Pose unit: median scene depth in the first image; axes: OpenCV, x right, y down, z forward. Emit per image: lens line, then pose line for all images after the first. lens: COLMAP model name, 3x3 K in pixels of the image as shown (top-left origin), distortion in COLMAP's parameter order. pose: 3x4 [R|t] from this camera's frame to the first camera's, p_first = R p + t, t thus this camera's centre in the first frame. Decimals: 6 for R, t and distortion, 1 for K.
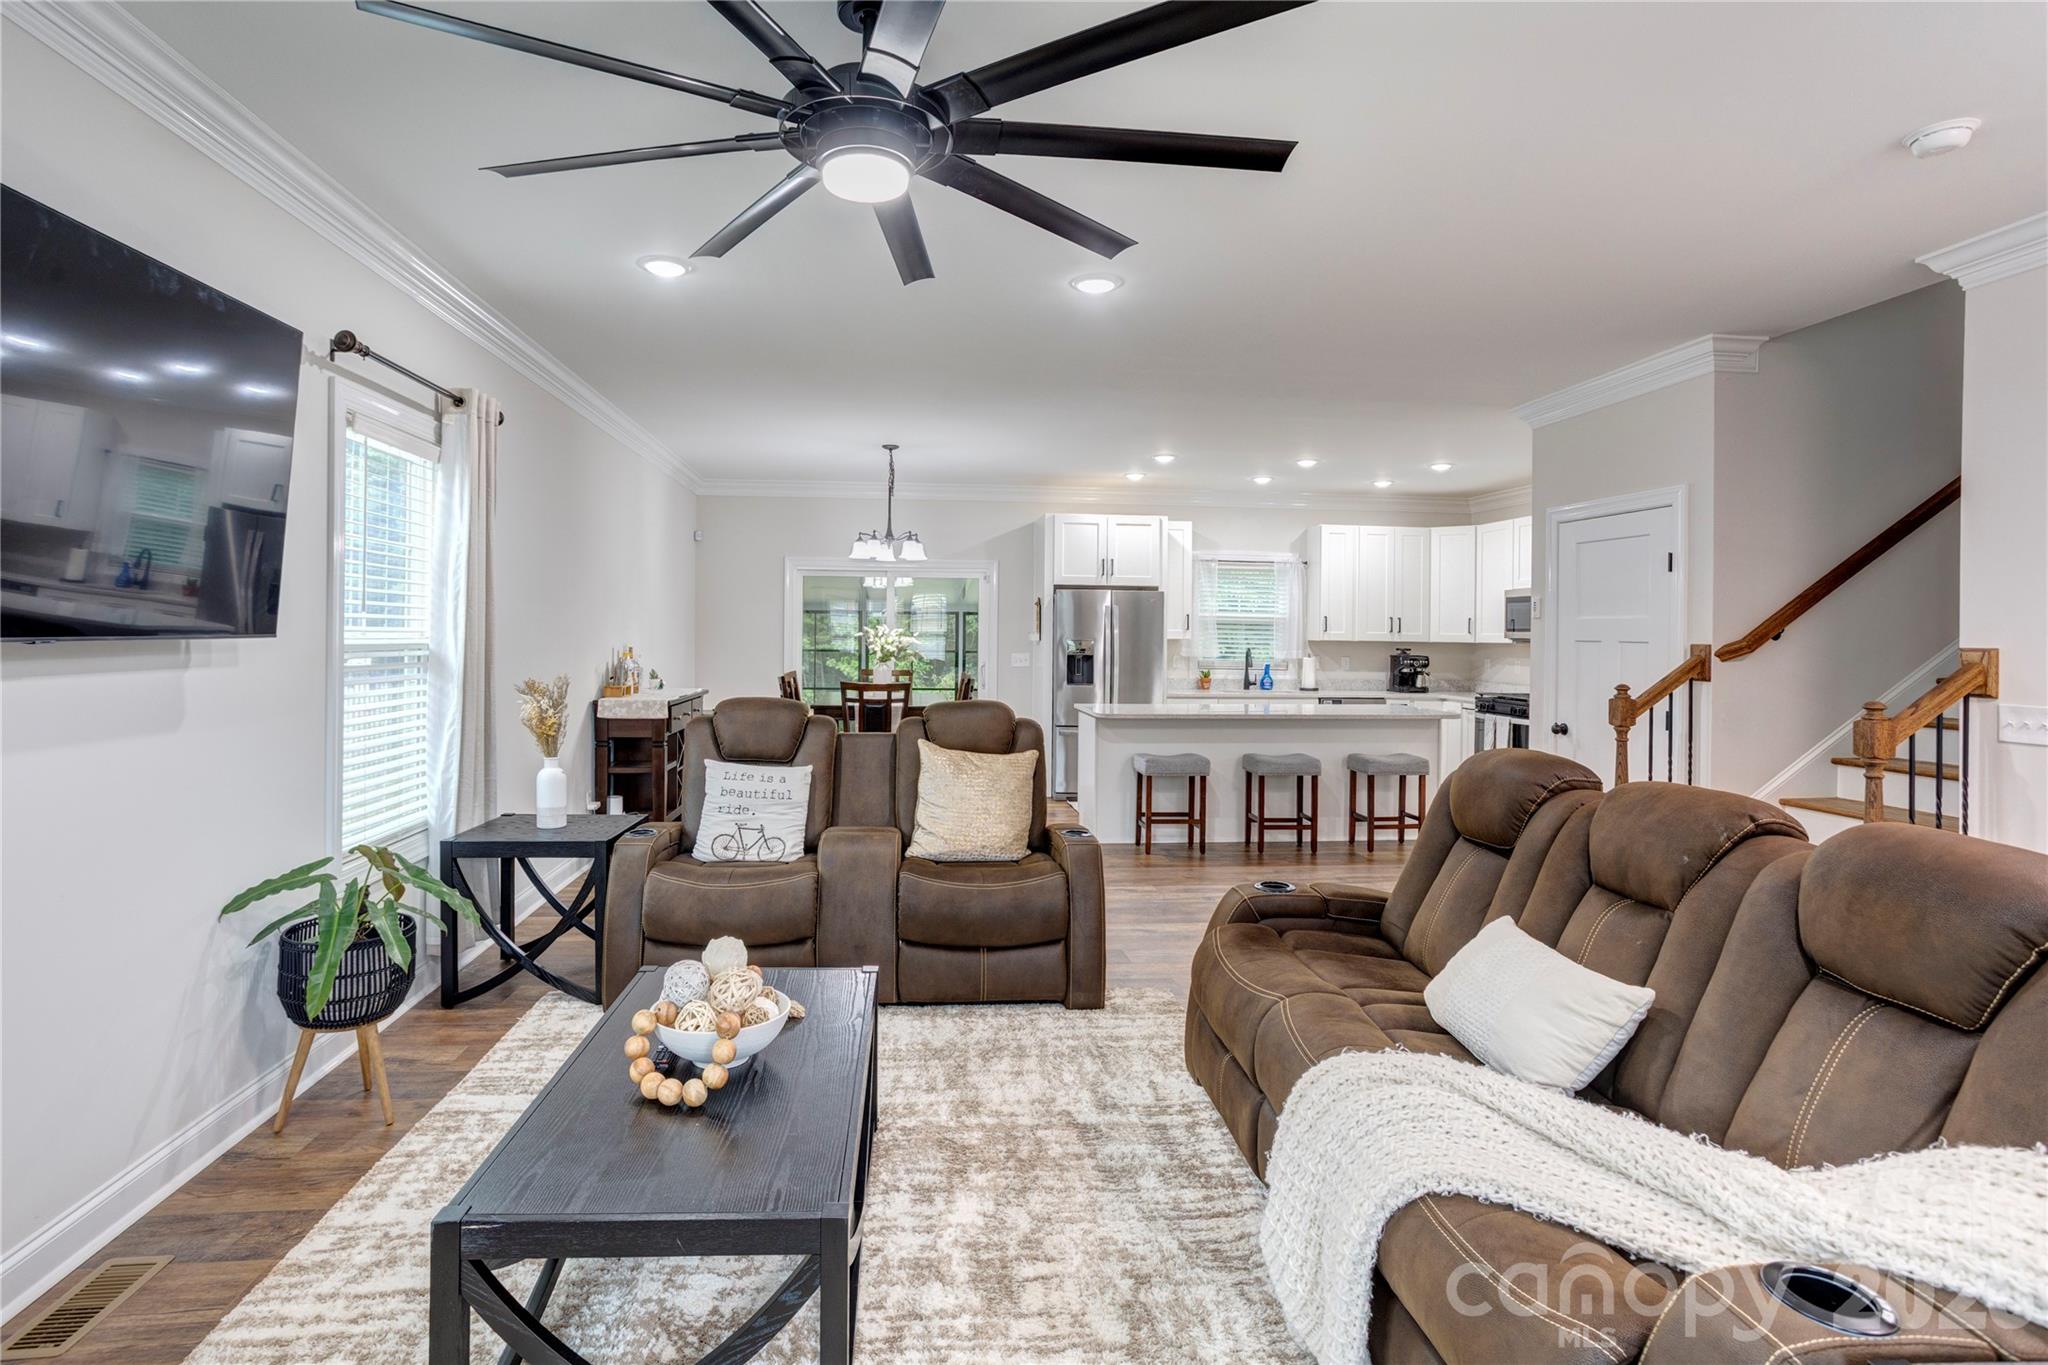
lens RADIAL K [[1017.1, 0, 1023.6], [0, 1017.1, 633.9], [0, 0, 1]] dist [-0.046687, 0.025173]
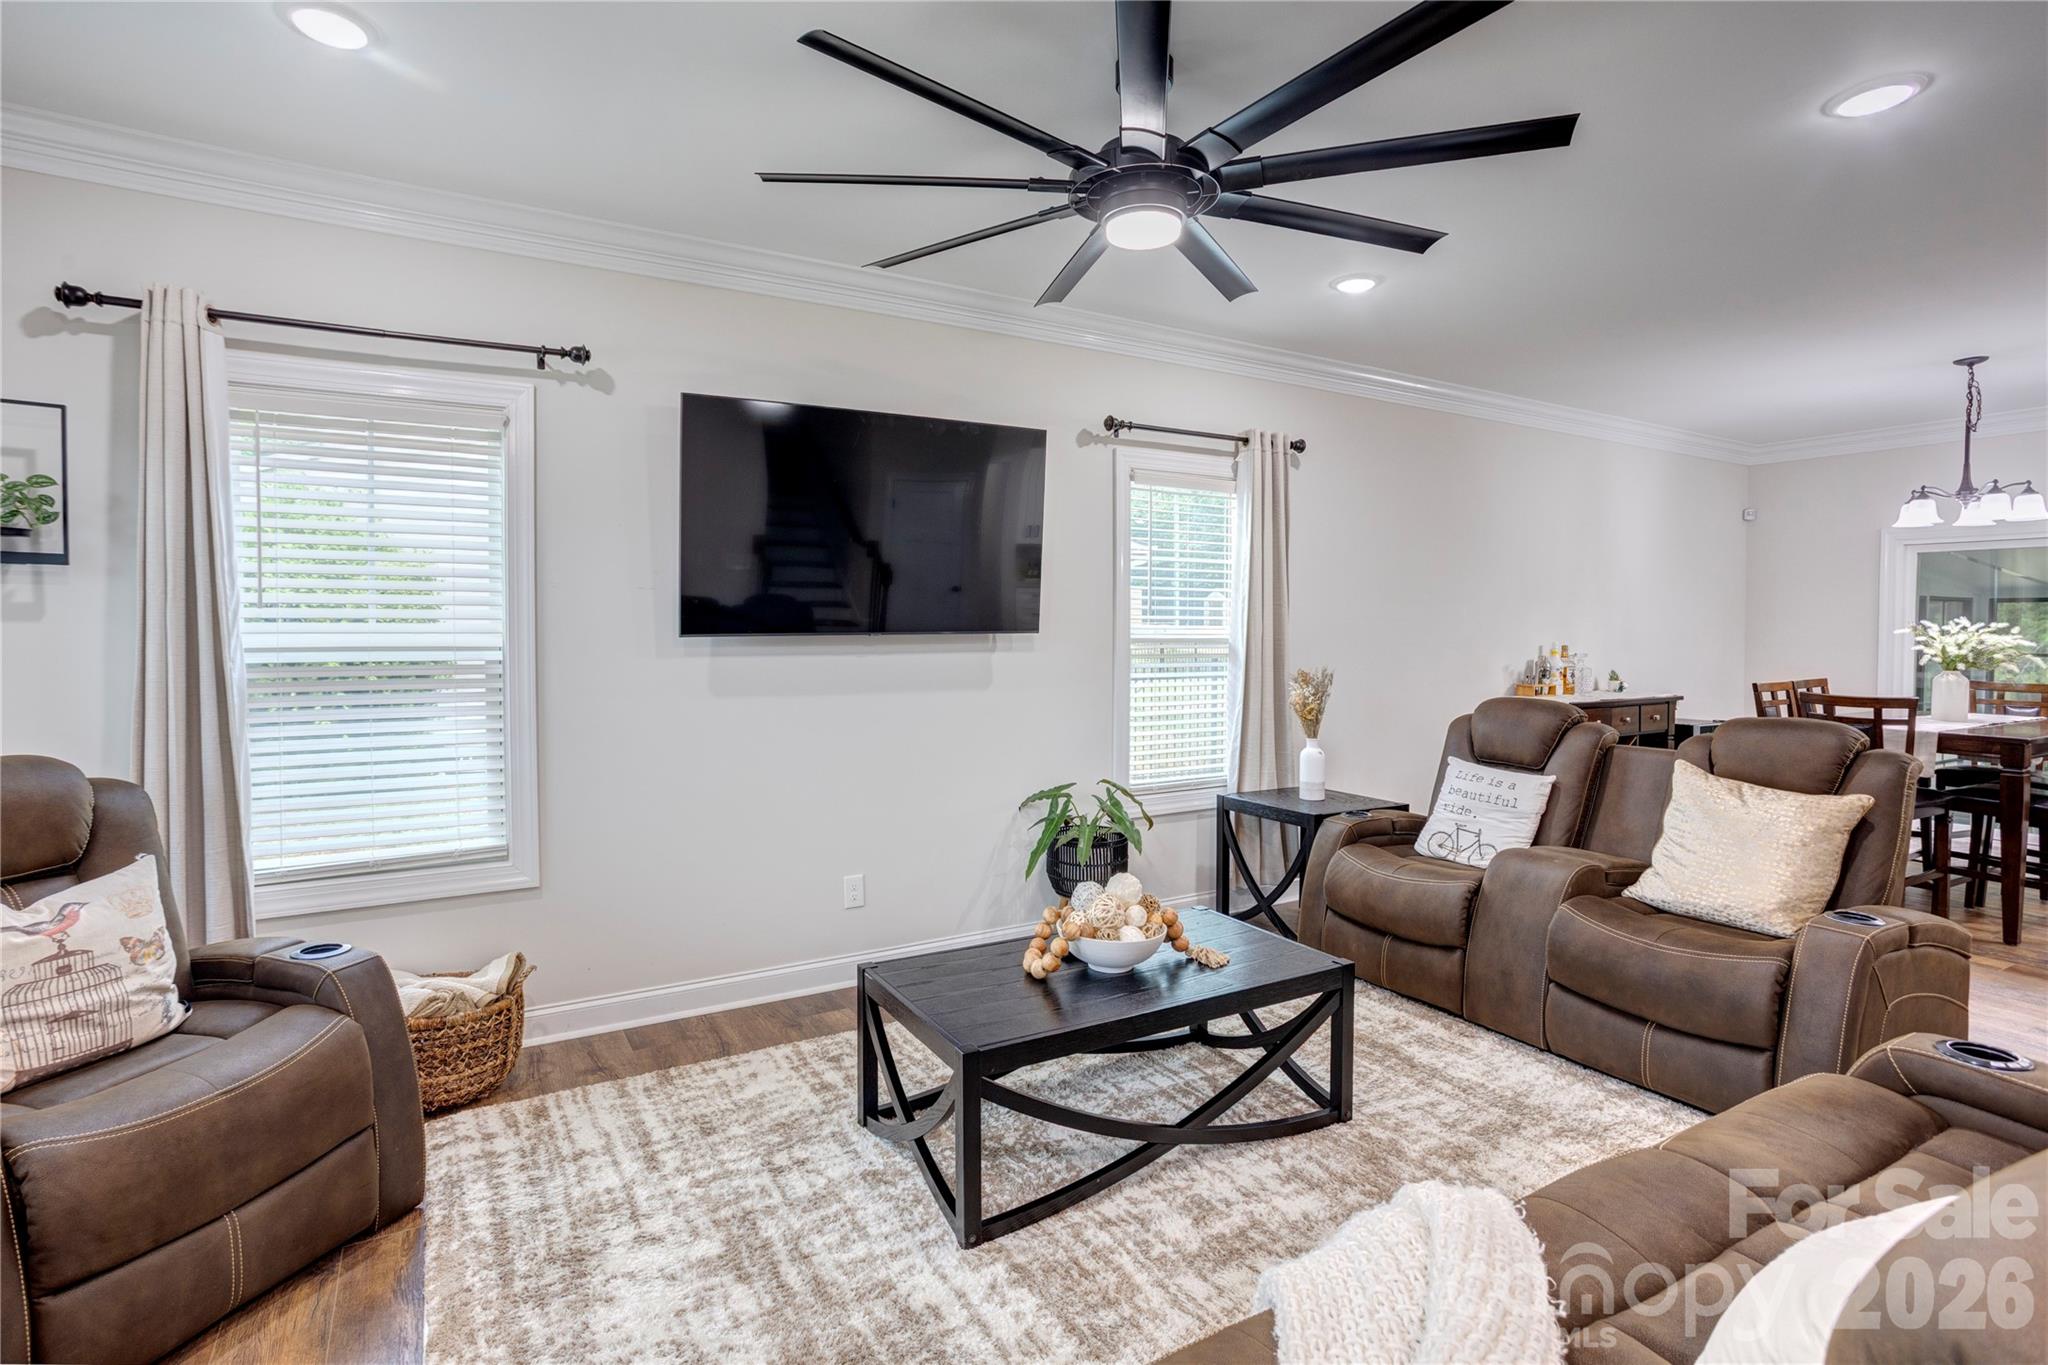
lens RADIAL K [[1055.9, 0, 1001.6], [0, 1055.9, 659.0], [0, 0, 1]] dist [-0.049837, 0.030574]
pose [[0.396349, 0.018148, -0.917921, 0.221543], [0.002485, 0.999780, 0.020839, 0.003050], [0.918097, -0.010541, 0.396216, 0.094150]]
